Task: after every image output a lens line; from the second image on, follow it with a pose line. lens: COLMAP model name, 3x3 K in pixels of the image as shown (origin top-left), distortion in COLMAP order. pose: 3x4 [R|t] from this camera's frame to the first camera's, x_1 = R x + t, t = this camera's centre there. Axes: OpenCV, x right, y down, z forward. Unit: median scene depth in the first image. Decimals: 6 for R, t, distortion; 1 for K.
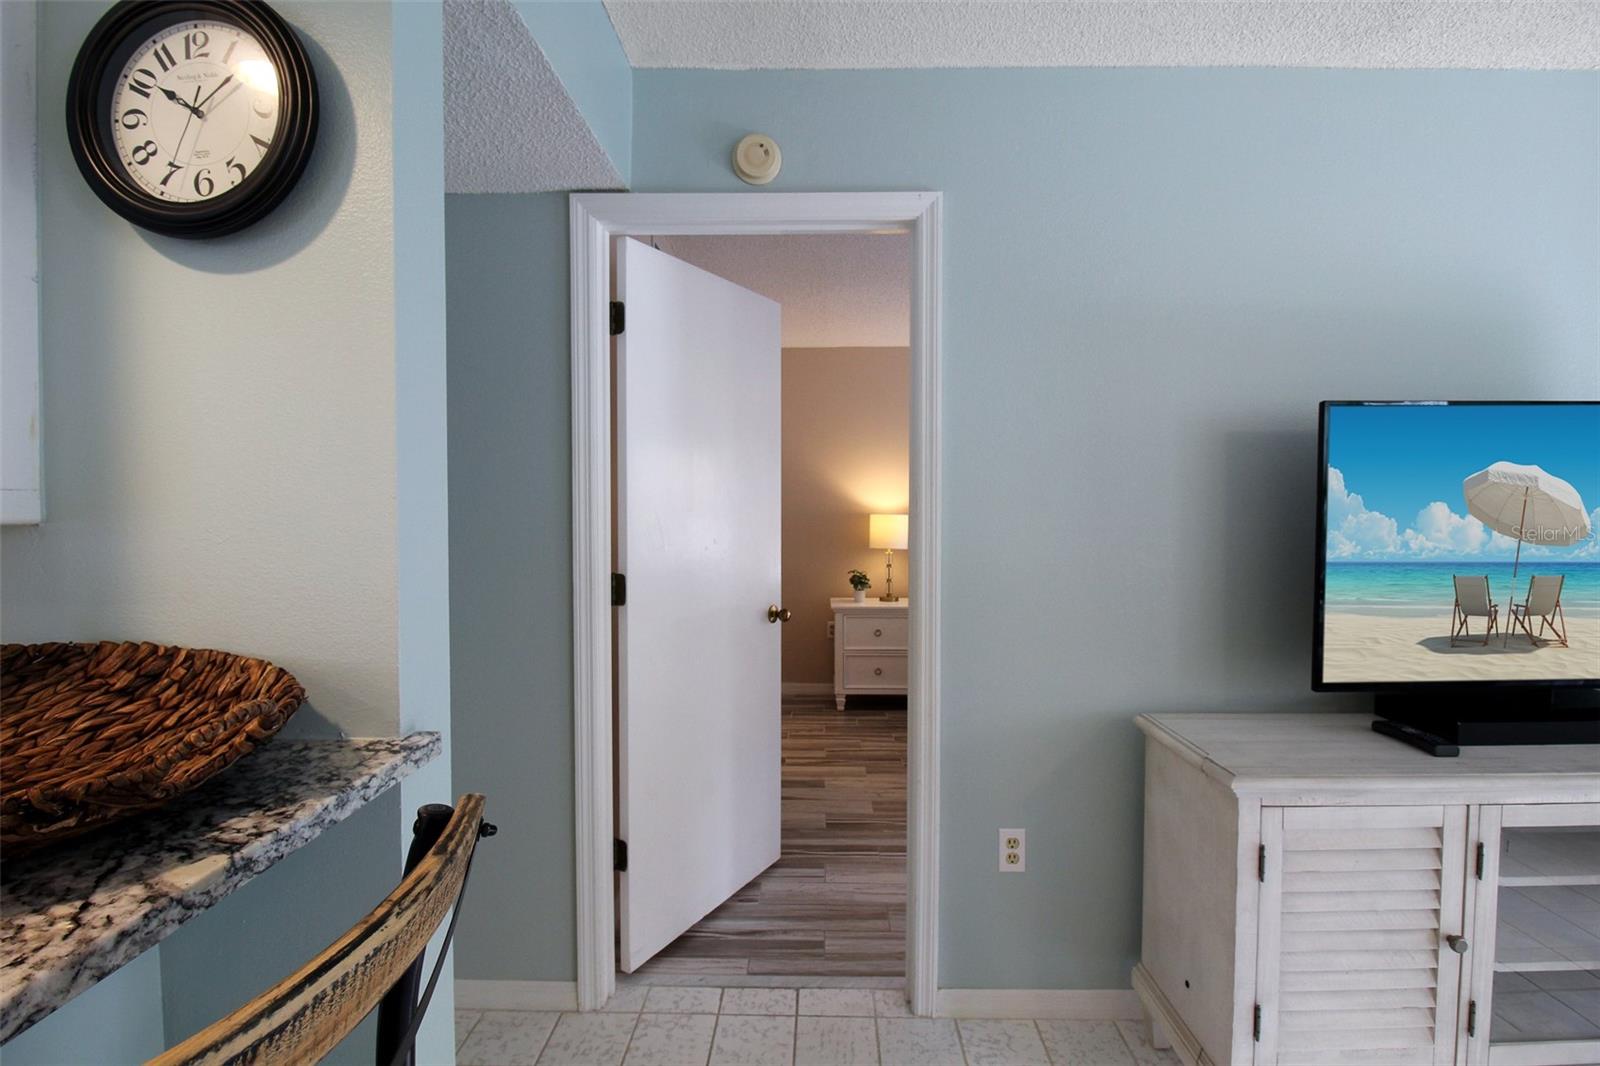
lens RADIAL K [[764.5, 0, 813.3], [0, 764.5, 528.1], [0, 0, 1]] dist [-0.000137, -0.012969]
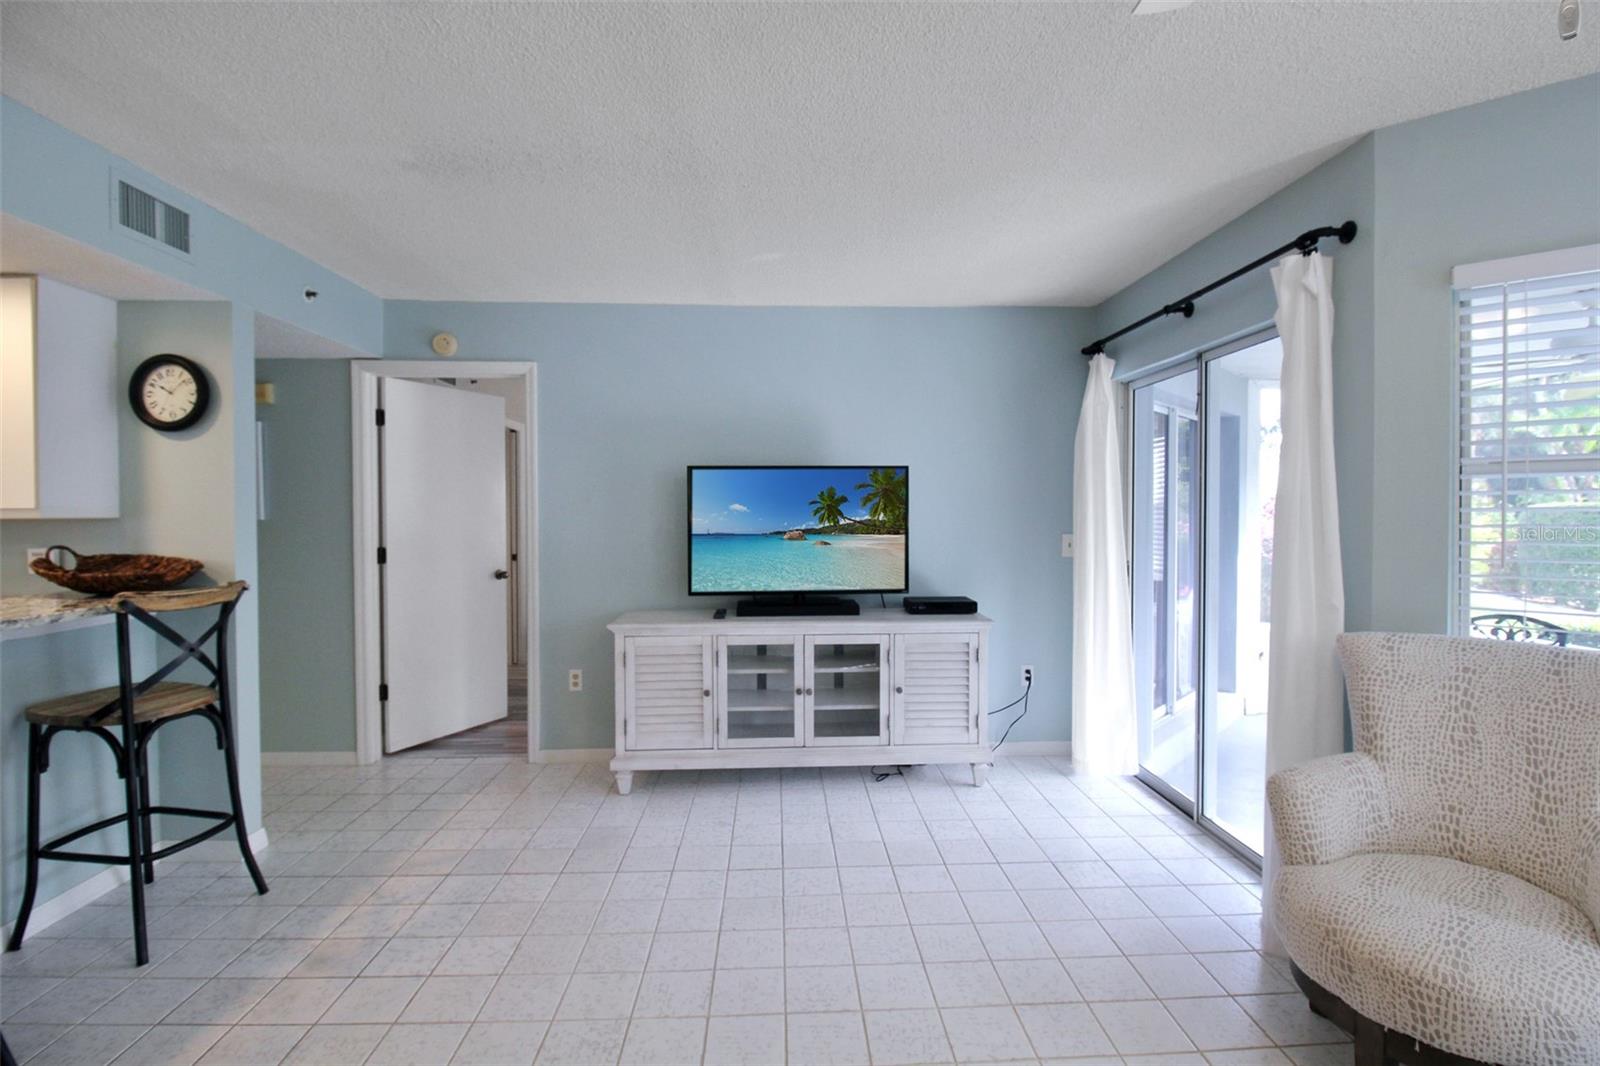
lens RADIAL K [[725.3, 0, 799.6], [0, 725.3, 526.5], [0, 0, 1]] dist [0.001291, -0.010861]
pose [[0.997515, -0.001945, 0.070423, 0.830986], [0.002713, 0.999938, -0.010820, 0.035537], [-0.070398, 0.010985, 0.997459, -1.138336]]
